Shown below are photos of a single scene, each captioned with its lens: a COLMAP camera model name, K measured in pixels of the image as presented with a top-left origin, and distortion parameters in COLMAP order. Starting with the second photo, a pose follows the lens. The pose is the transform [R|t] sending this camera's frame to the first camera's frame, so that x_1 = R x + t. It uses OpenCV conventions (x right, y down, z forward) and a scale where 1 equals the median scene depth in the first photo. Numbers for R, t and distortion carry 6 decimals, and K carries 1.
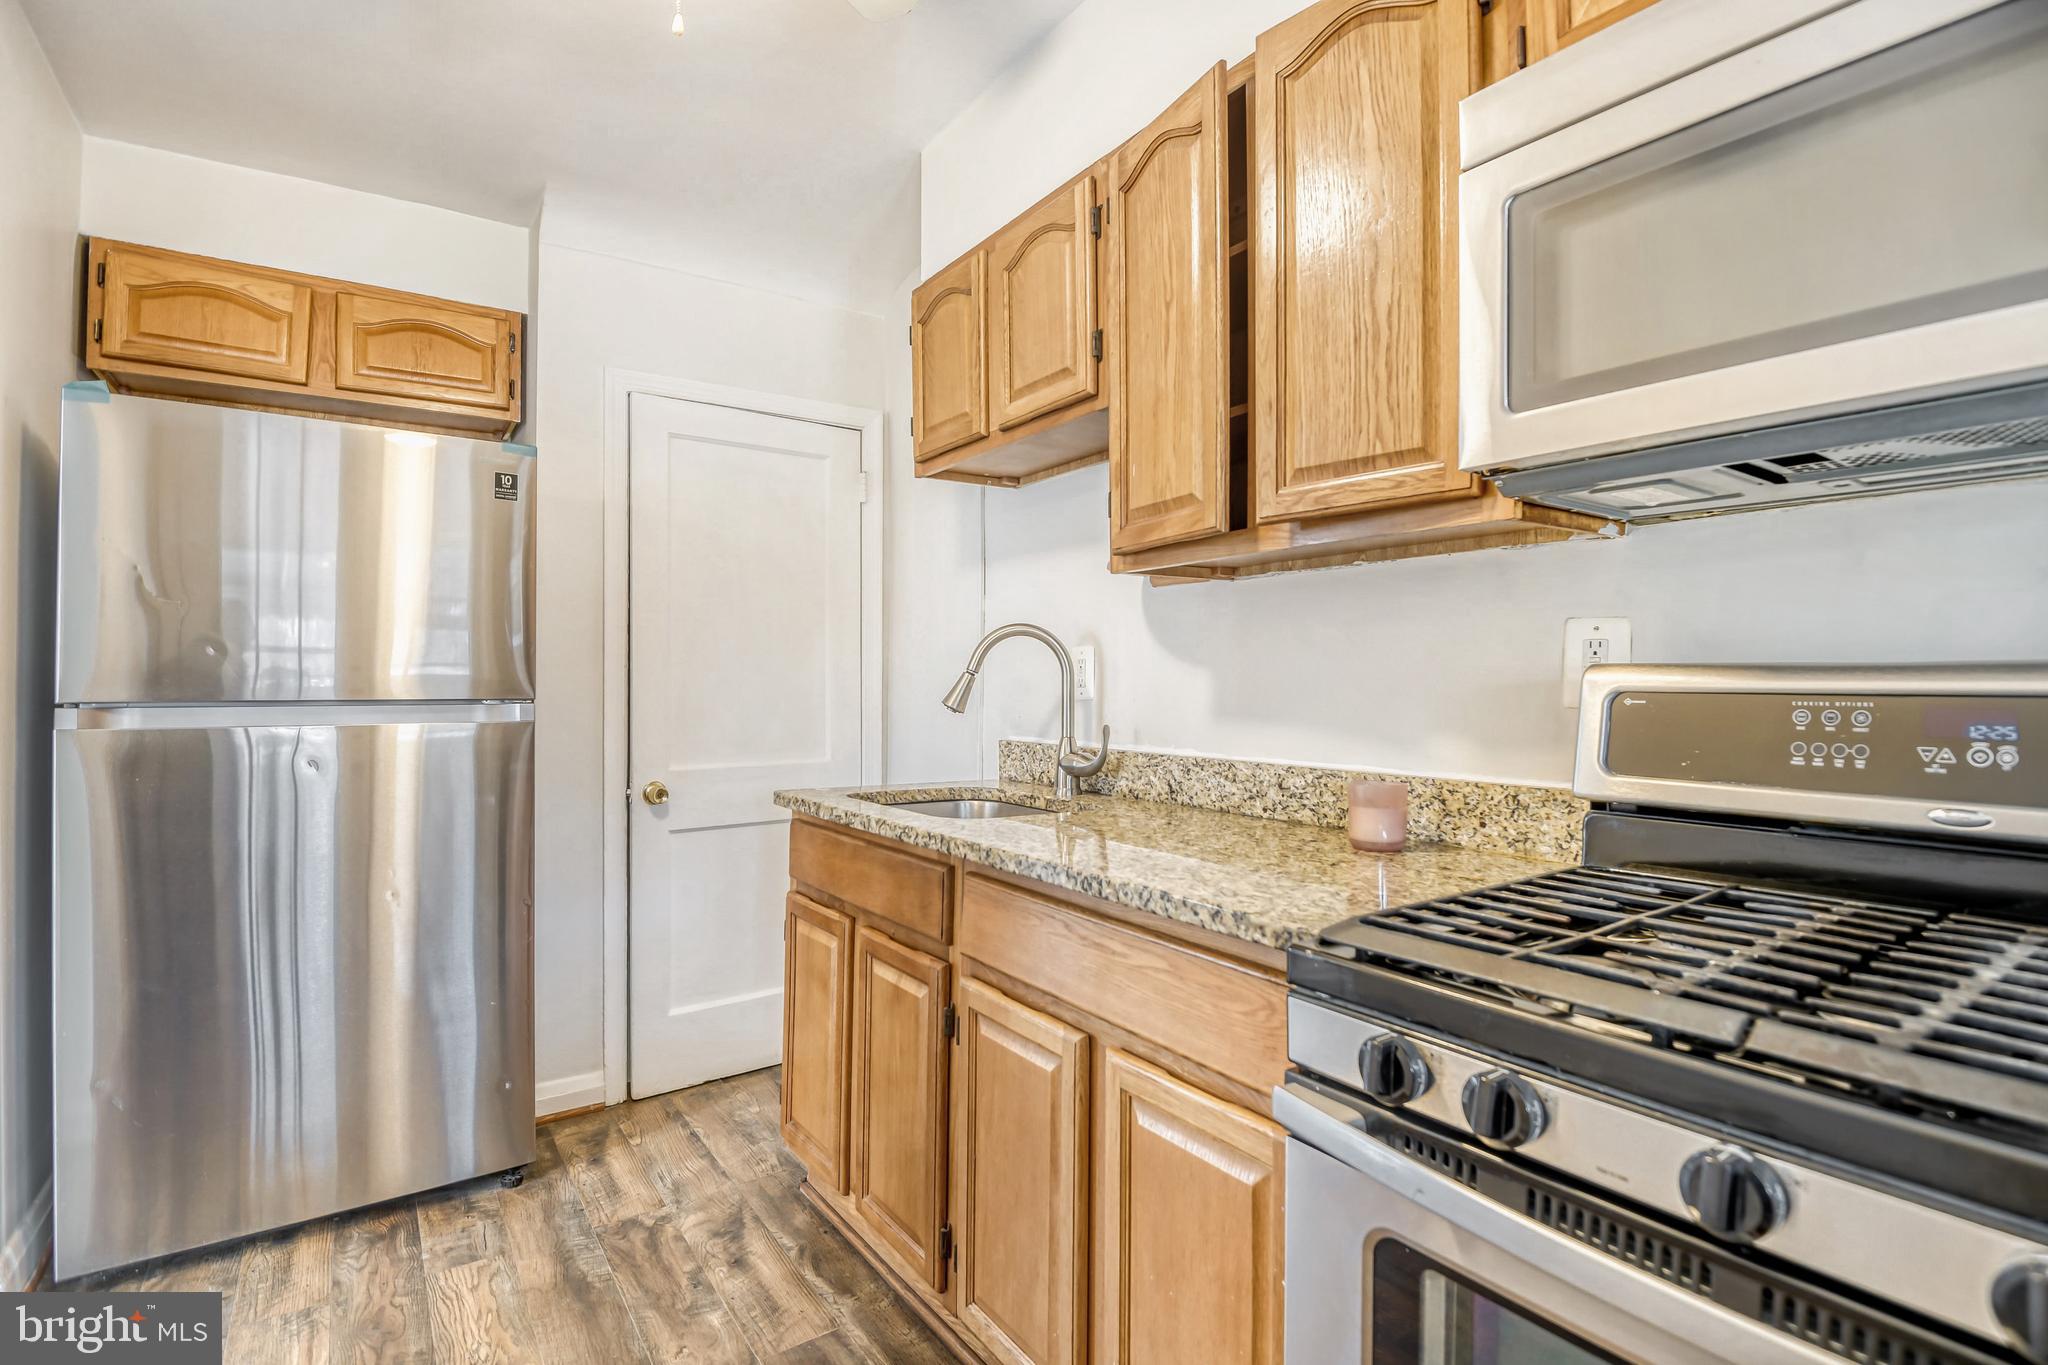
lens RADIAL K [[974.3, 0, 1032.1], [0, 974.3, 668.7], [0, 0, 1]] dist [-0.003658, -0.001108]
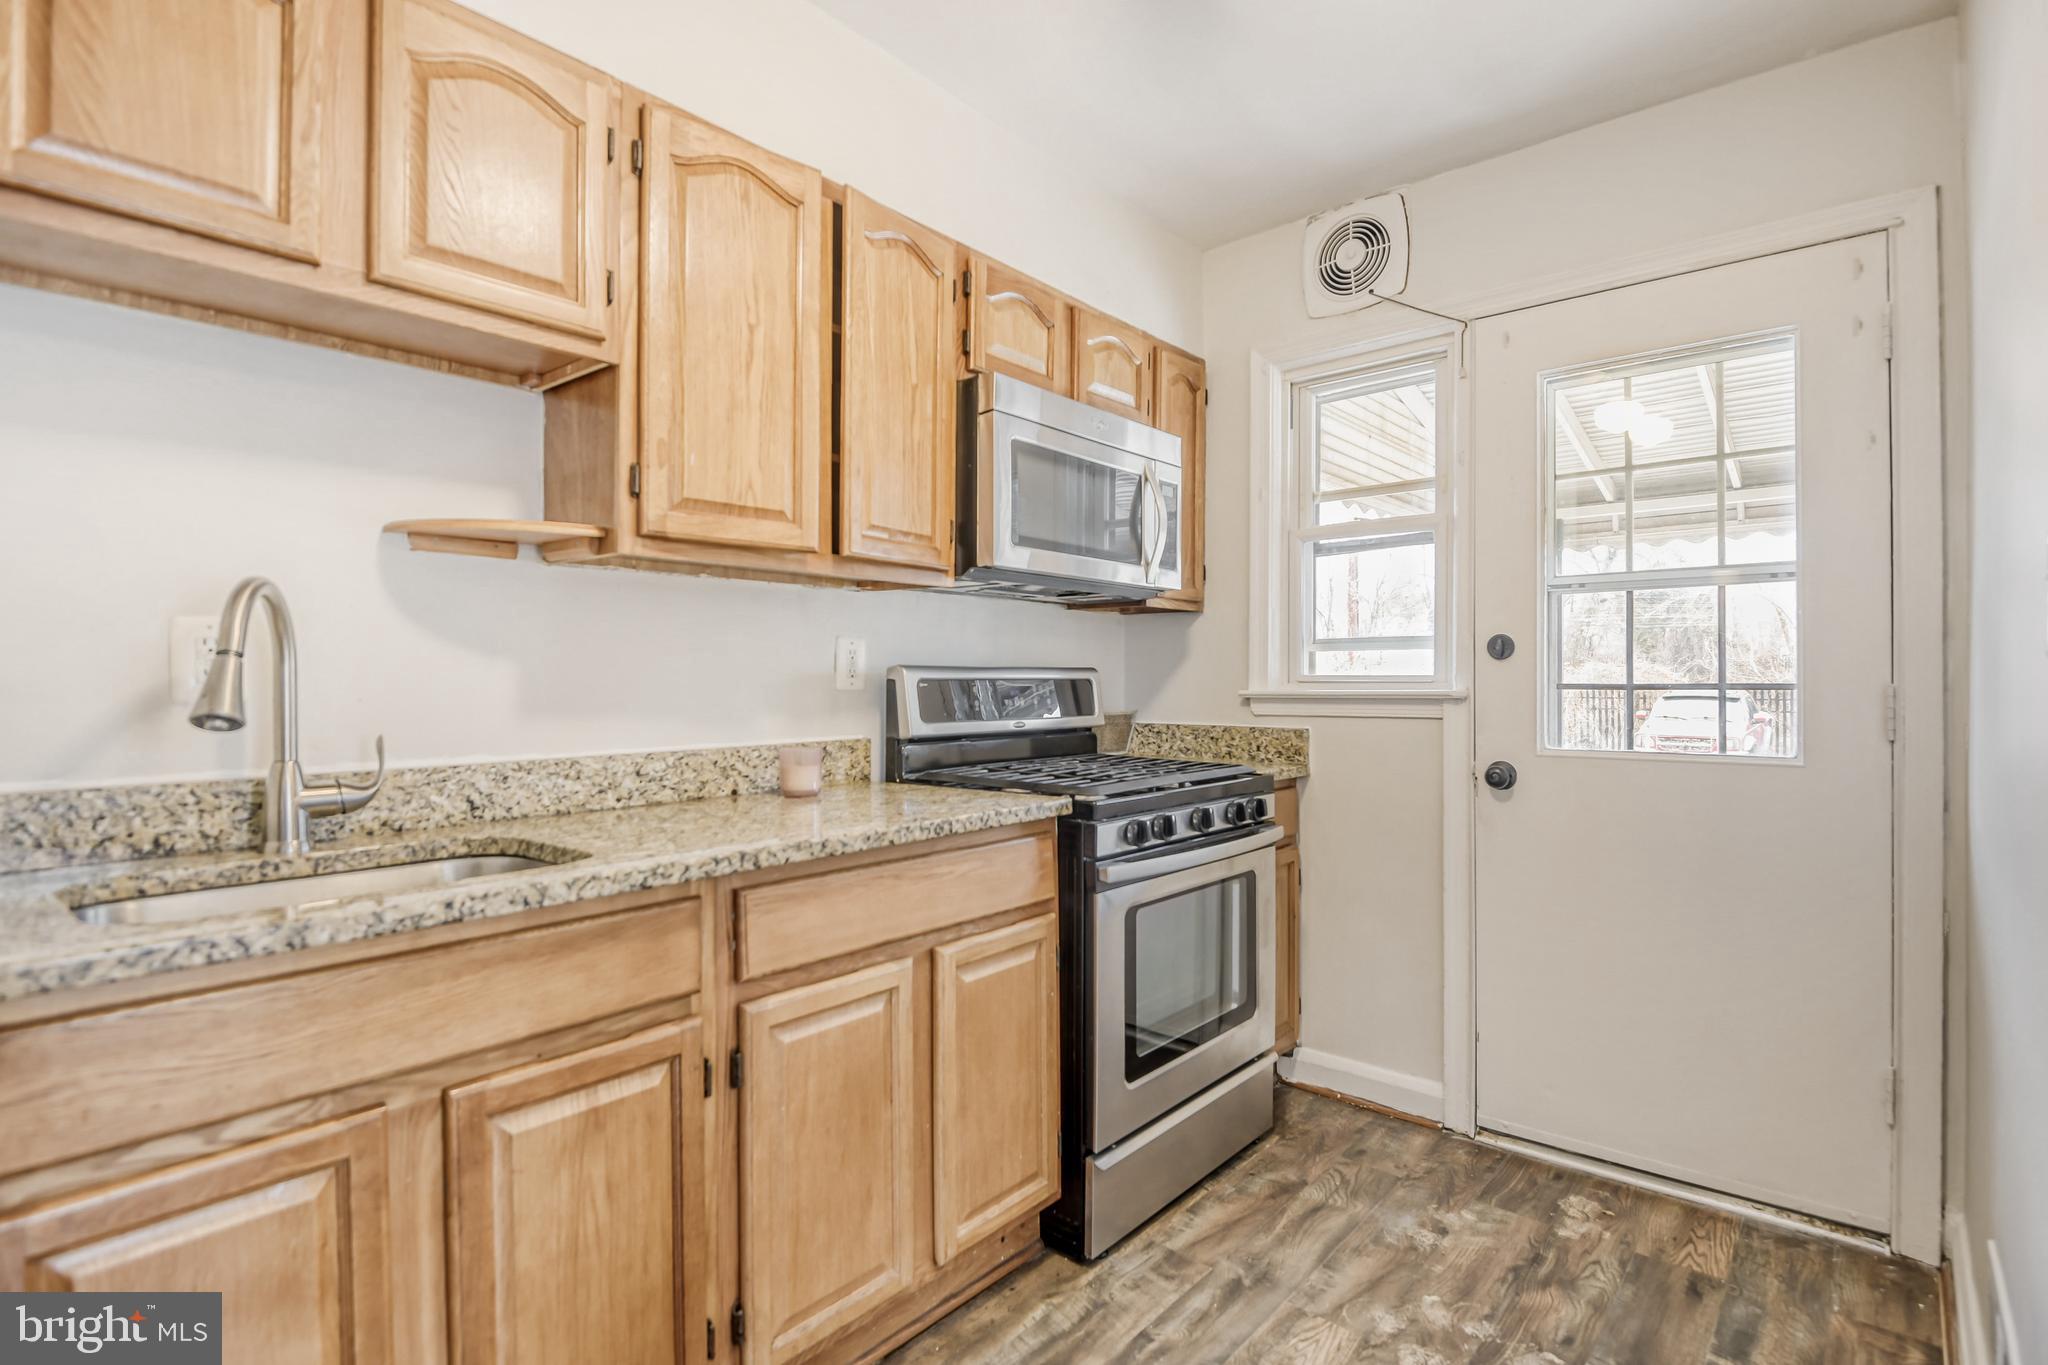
lens RADIAL K [[974.3, 0, 1032.1], [0, 974.3, 668.7], [0, 0, 1]] dist [-0.003658, -0.001108]
pose [[-0.253434, 0.006730, 0.967329, -0.902997], [-0.011702, 0.999881, -0.010023, 0.012978], [-0.967282, -0.013860, -0.253326, 0.883045]]
